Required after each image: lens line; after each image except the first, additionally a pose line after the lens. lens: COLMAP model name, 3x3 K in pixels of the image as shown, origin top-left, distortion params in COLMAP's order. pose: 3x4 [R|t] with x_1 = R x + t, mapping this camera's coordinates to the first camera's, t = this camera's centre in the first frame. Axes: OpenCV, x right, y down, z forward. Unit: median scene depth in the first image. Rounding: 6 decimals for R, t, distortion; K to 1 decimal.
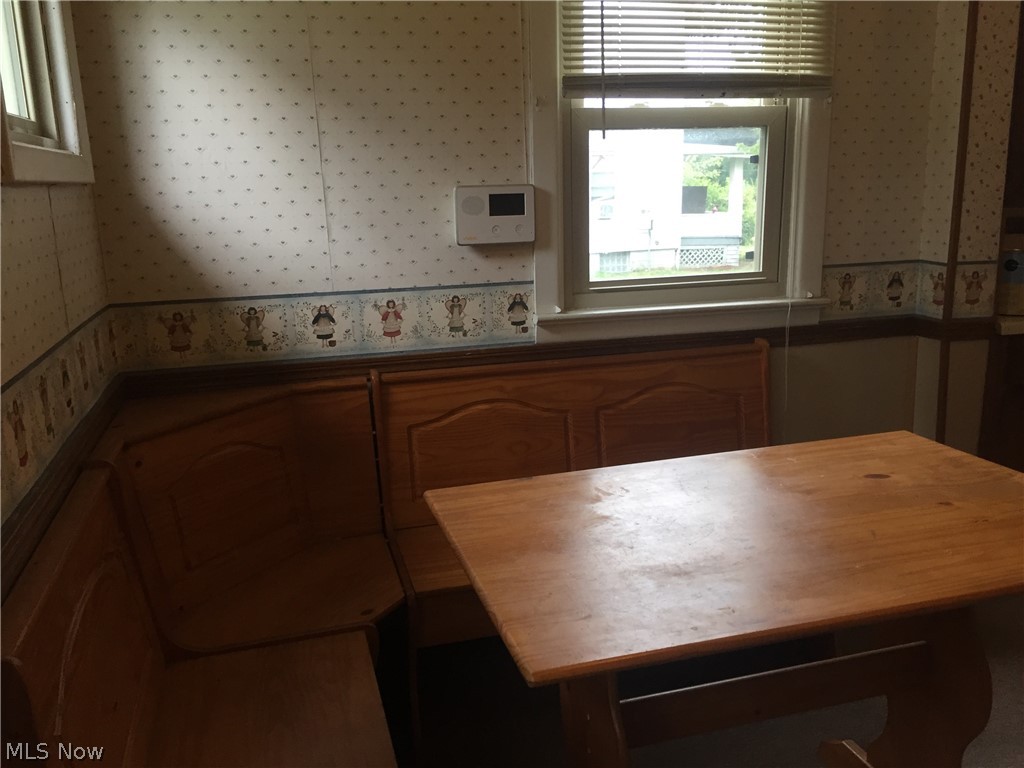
lens RADIAL K [[874.4, 0, 512.0], [0, 874.4, 384.0], [0, 0, 1]] dist [0.011723, -0.001512]
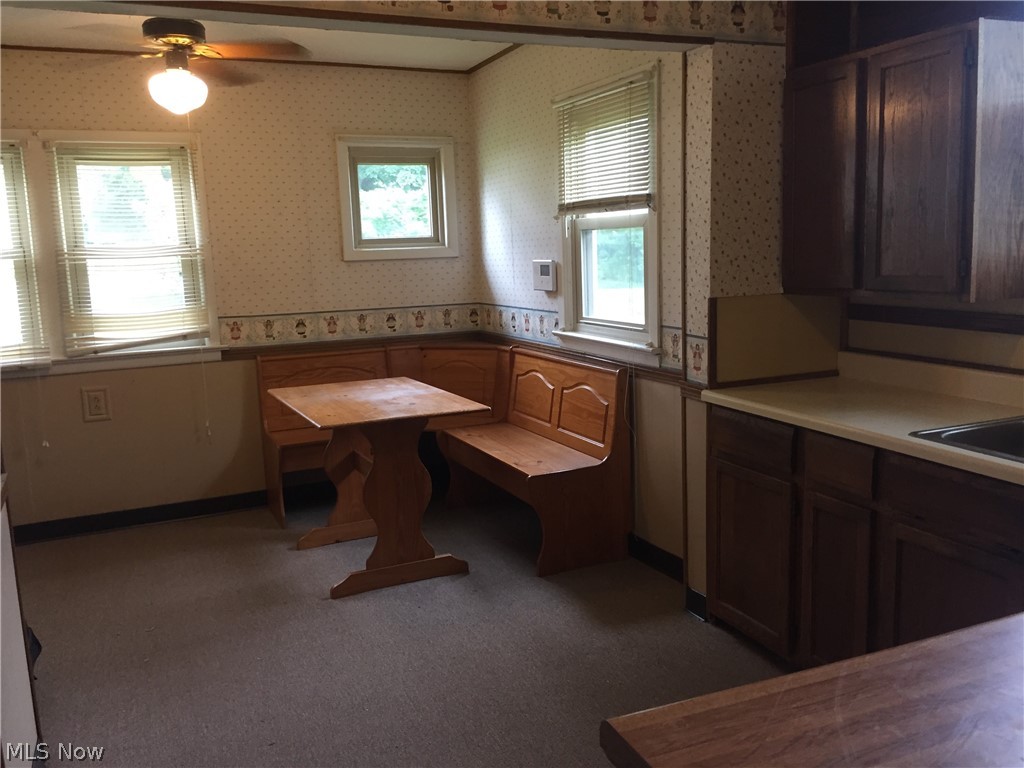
lens RADIAL K [[874.4, 0, 512.0], [0, 874.4, 384.0], [0, 0, 1]] dist [0.011723, -0.001512]
pose [[0.151458, 0.176935, -0.972499, 1.826526], [-0.187930, 0.971058, 0.147404, -0.223342], [0.970434, 0.160436, 0.180326, 0.591492]]
